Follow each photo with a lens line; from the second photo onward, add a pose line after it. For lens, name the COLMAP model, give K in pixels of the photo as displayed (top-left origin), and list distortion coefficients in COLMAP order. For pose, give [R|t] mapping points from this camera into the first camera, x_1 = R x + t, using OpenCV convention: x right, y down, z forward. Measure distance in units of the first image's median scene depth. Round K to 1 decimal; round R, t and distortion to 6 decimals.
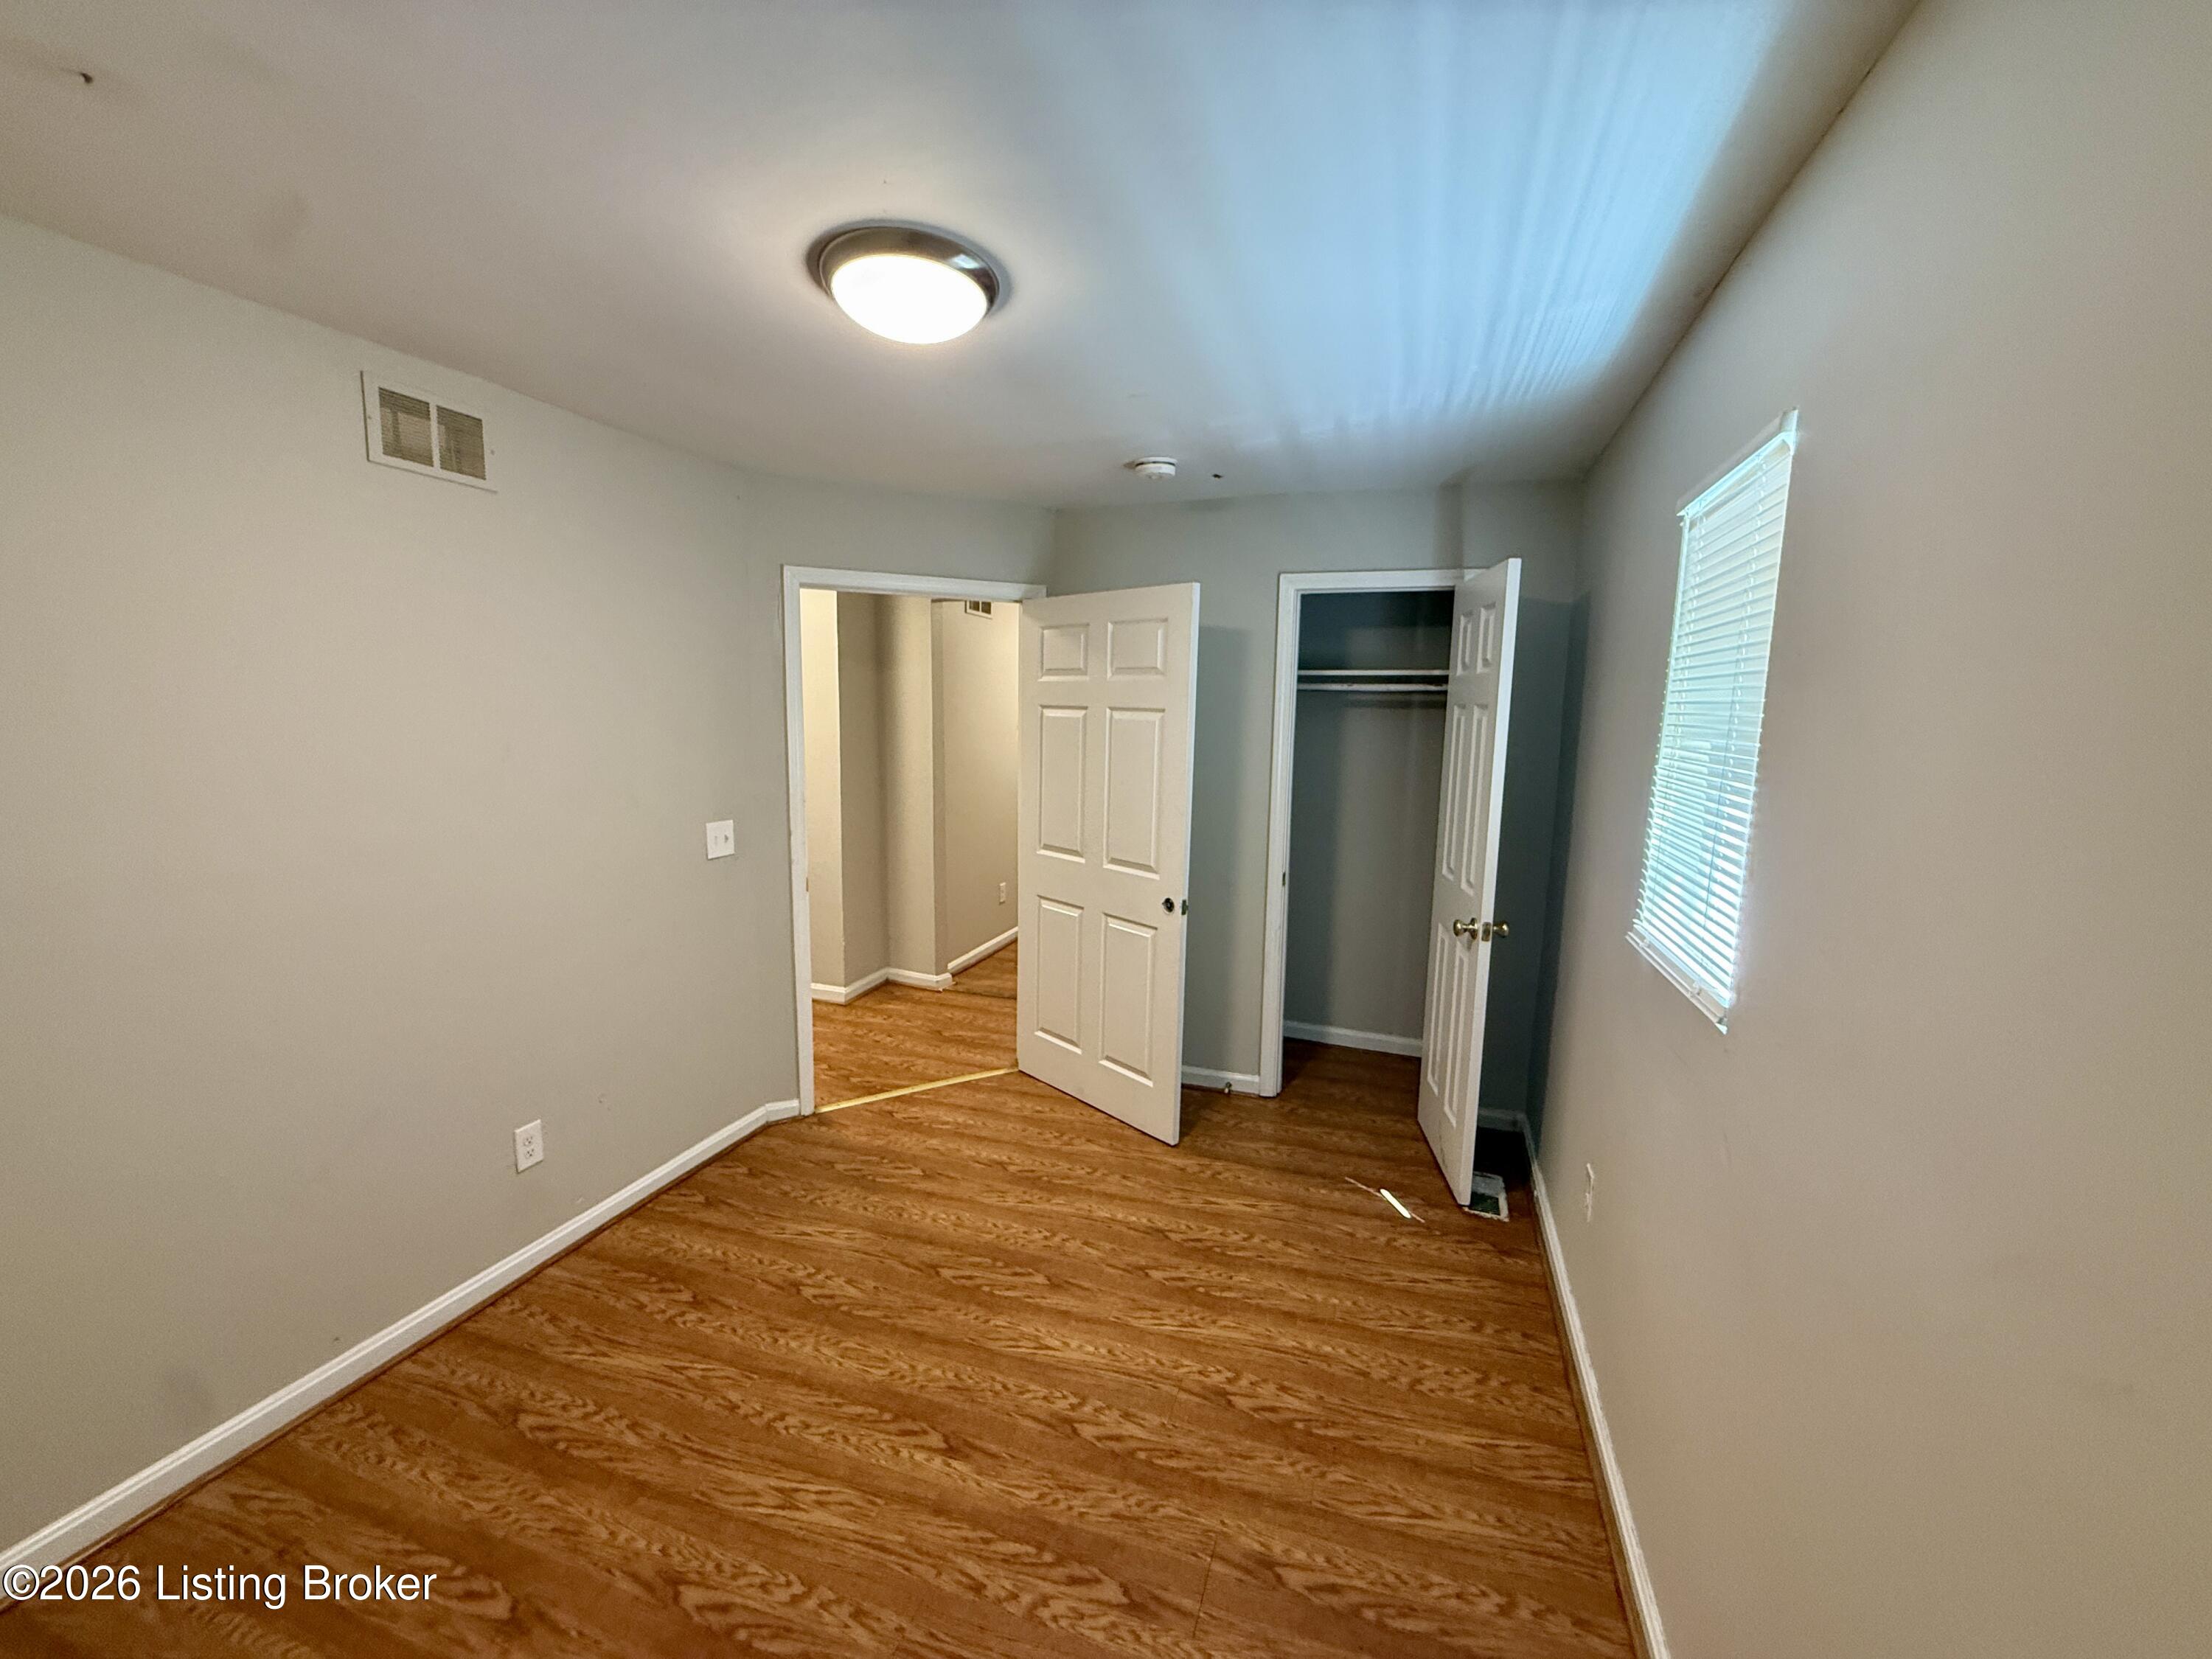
lens RADIAL K [[886.3, 0, 1098.0], [0, 886.3, 828.2], [0, 0, 1]] dist [0.001380, 0.000325]
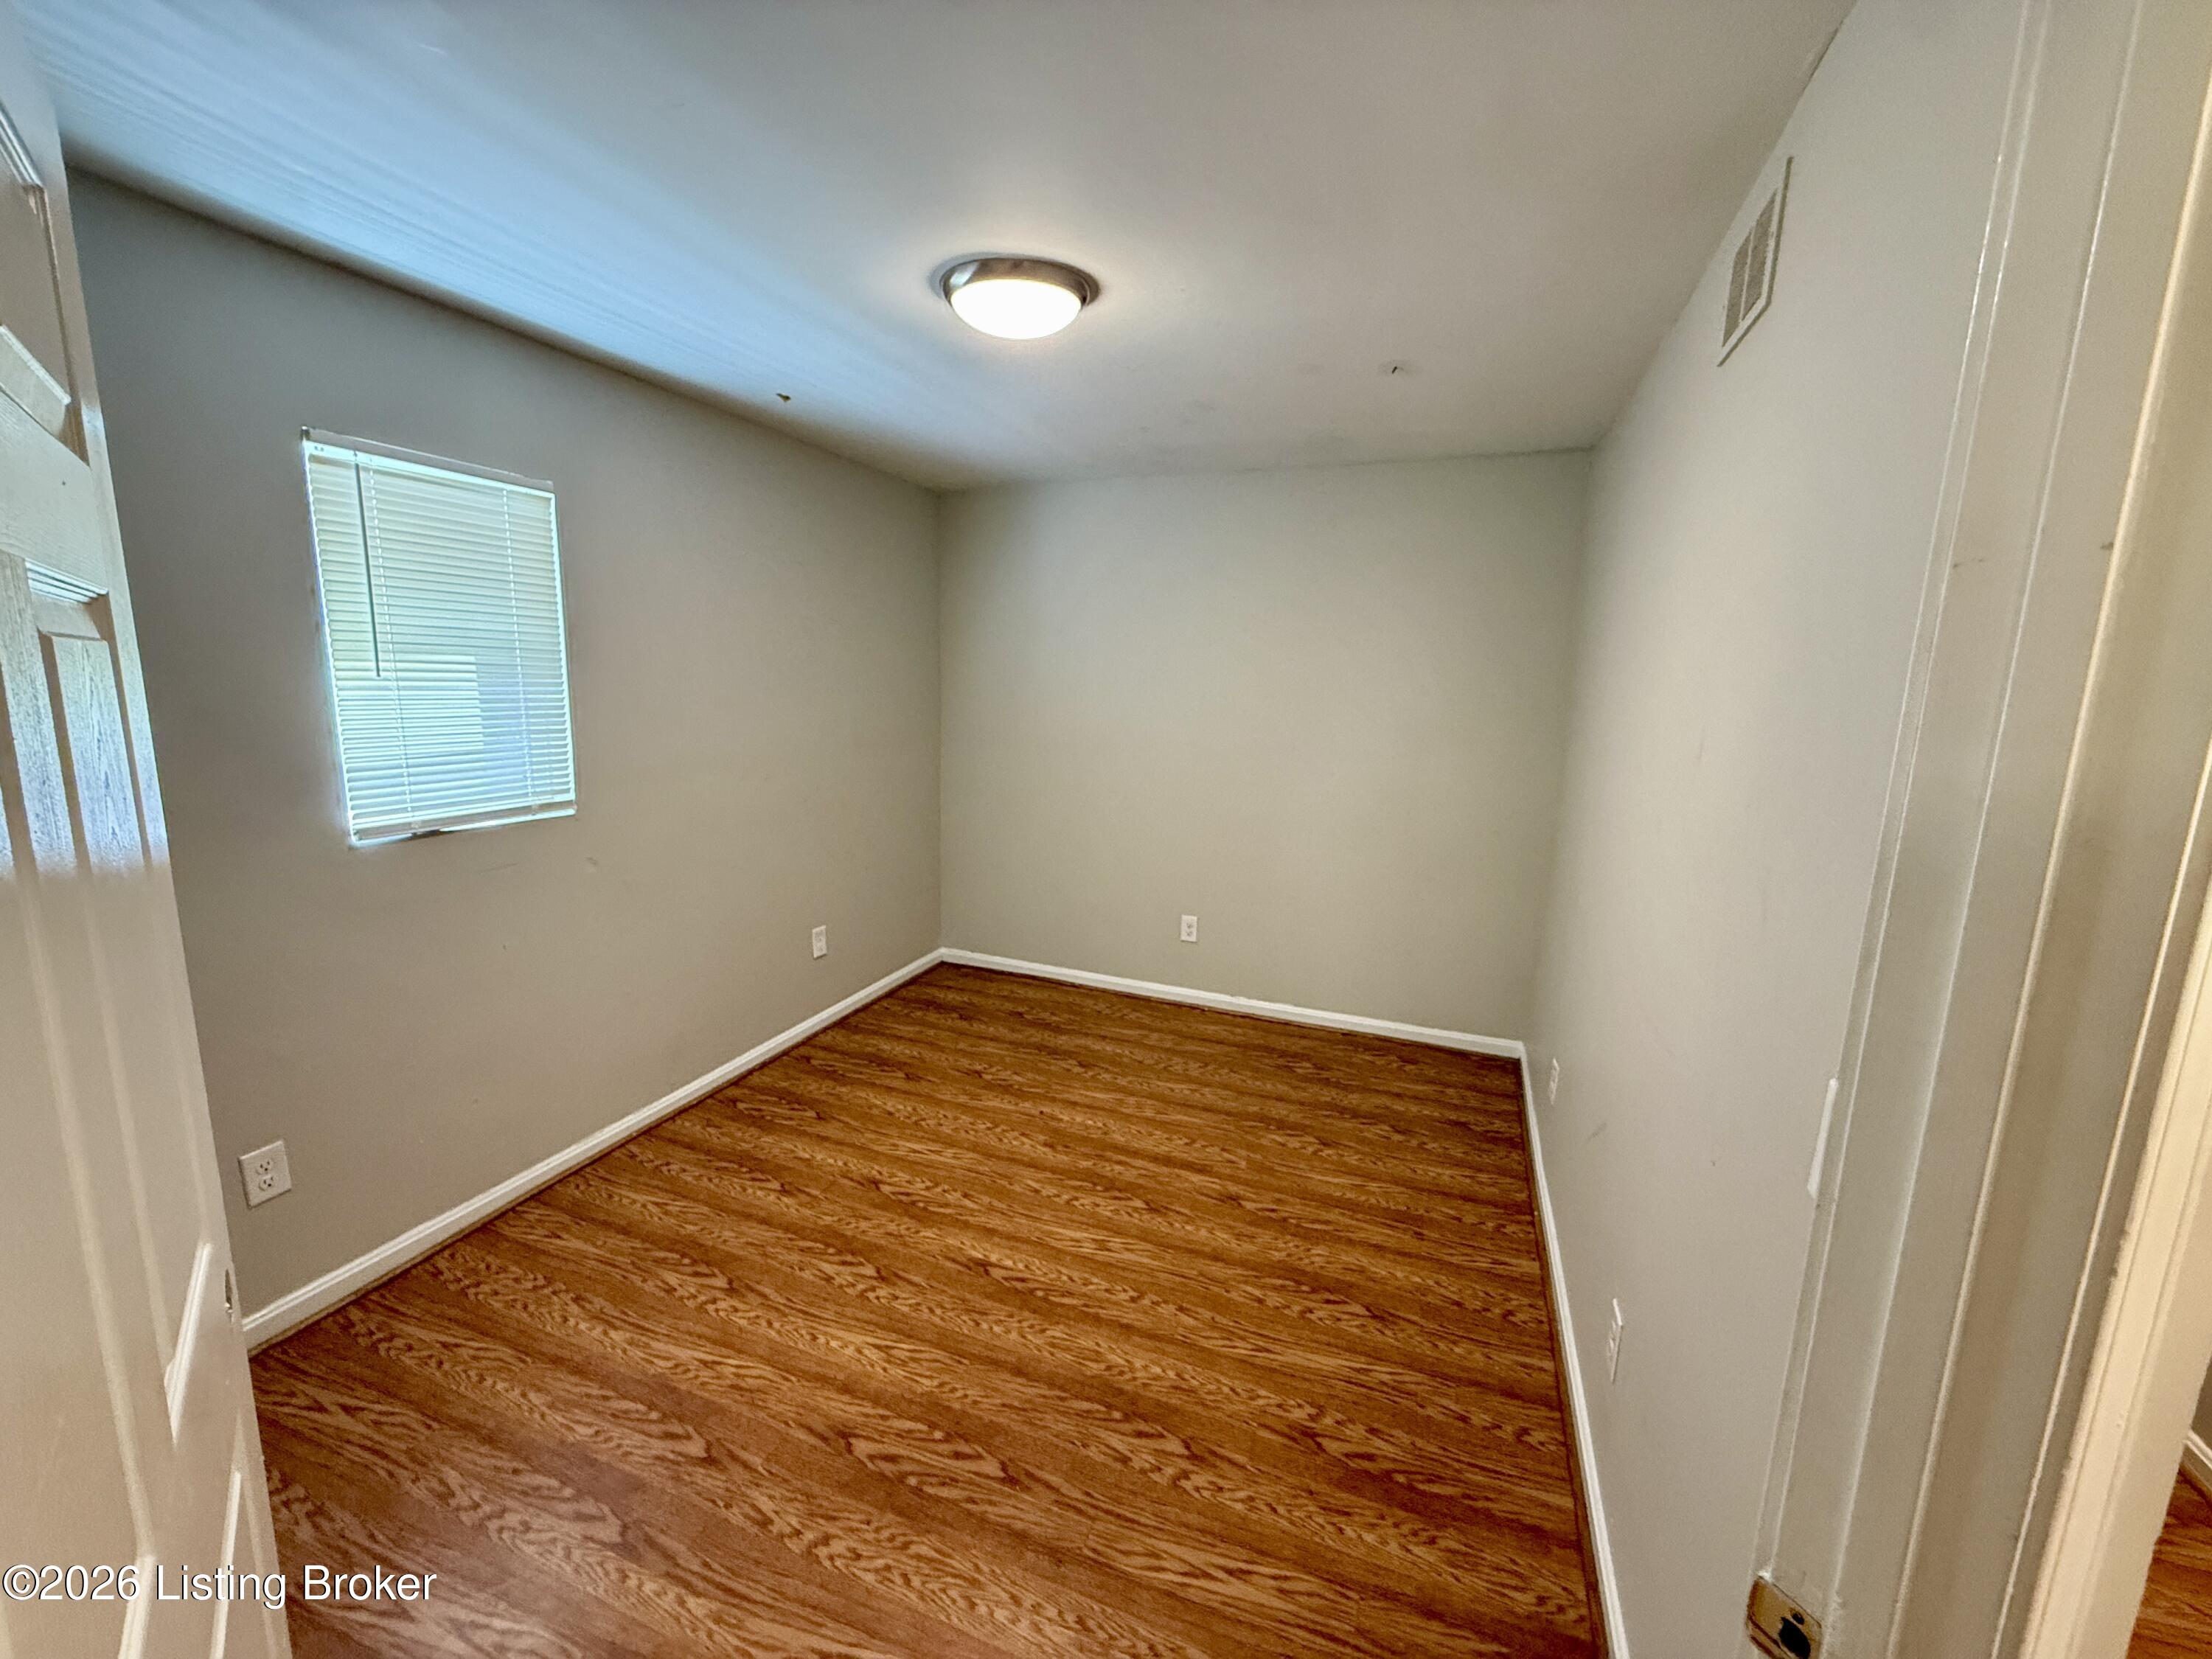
lens RADIAL K [[886.3, 0, 1098.0], [0, 886.3, 828.2], [0, 0, 1]] dist [0.001380, 0.000325]
pose [[-0.998512, -0.050570, 0.020407, -0.292235], [-0.042049, 0.952272, 0.302340, -0.232668], [-0.034723, 0.301032, -0.952982, 1.814836]]
